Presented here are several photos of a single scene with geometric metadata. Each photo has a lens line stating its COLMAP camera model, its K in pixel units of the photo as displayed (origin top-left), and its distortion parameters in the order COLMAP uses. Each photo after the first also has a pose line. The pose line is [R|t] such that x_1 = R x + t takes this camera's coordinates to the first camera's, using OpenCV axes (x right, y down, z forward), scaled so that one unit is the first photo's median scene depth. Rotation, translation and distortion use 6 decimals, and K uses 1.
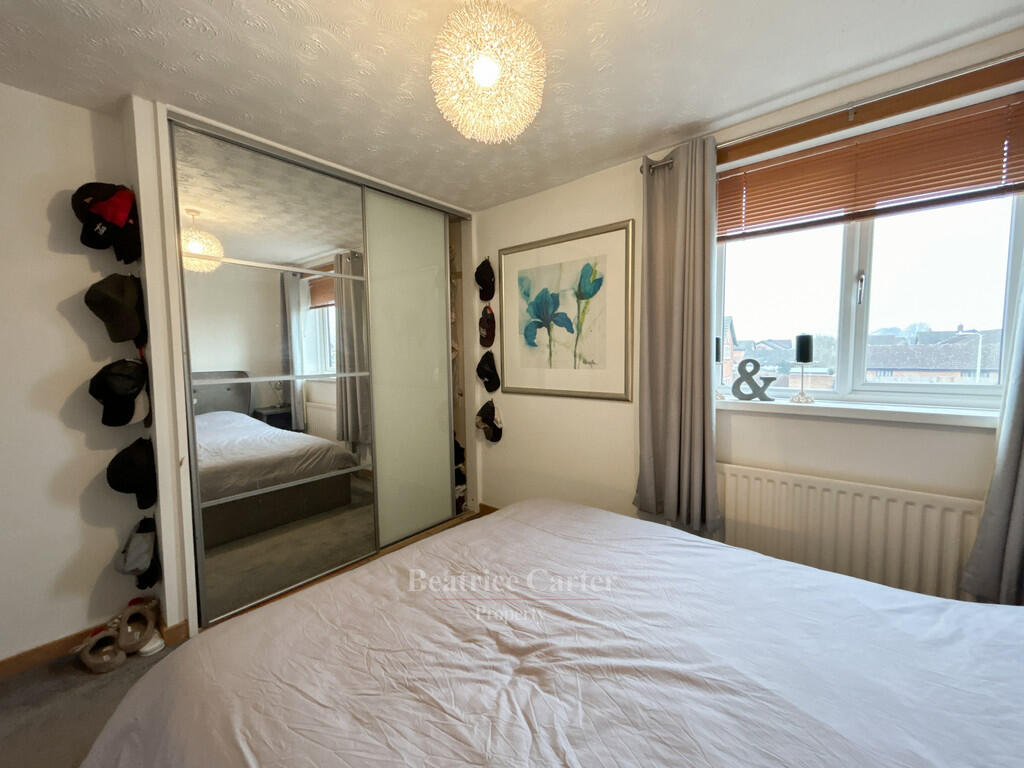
lens RADIAL K [[415.6, 0, 512.0], [0, 415.6, 384.0], [0, 0, 1]] dist [0.000155, 0.000192]
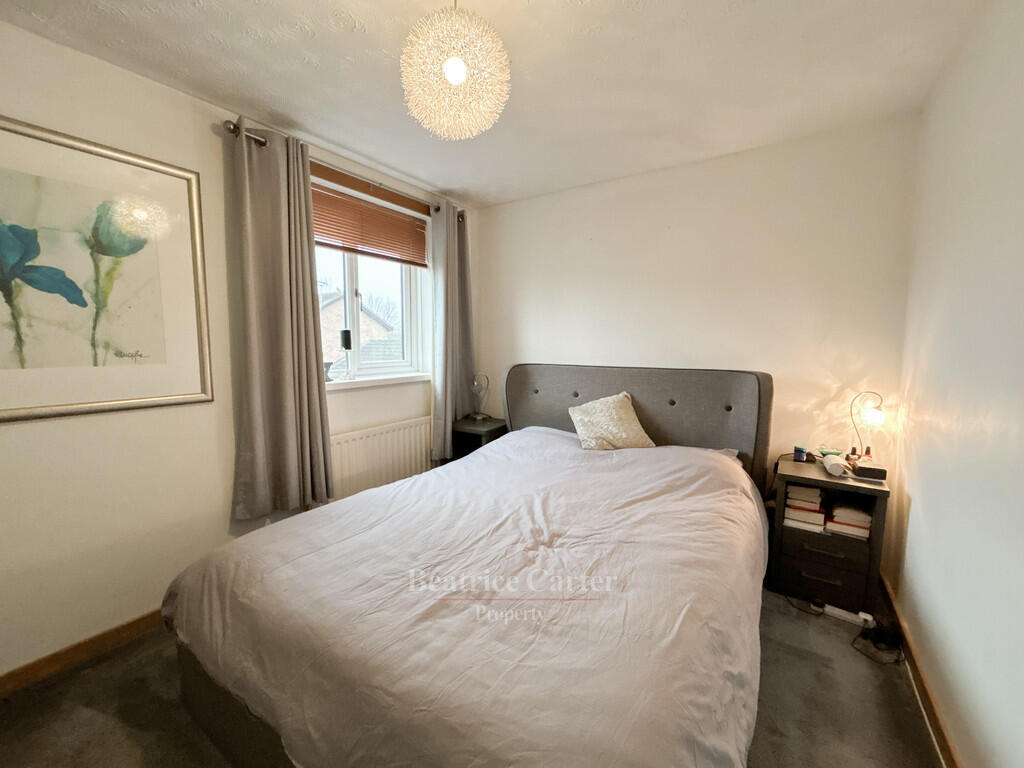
lens RADIAL K [[415.6, 0, 512.0], [0, 415.6, 384.0], [0, 0, 1]] dist [0.000155, 0.000192]
pose [[-0.124342, -0.086035, 0.988502, -0.710045], [0.073019, 0.992739, 0.095589, -0.031616], [-0.989549, 0.084065, -0.117157, 0.623820]]
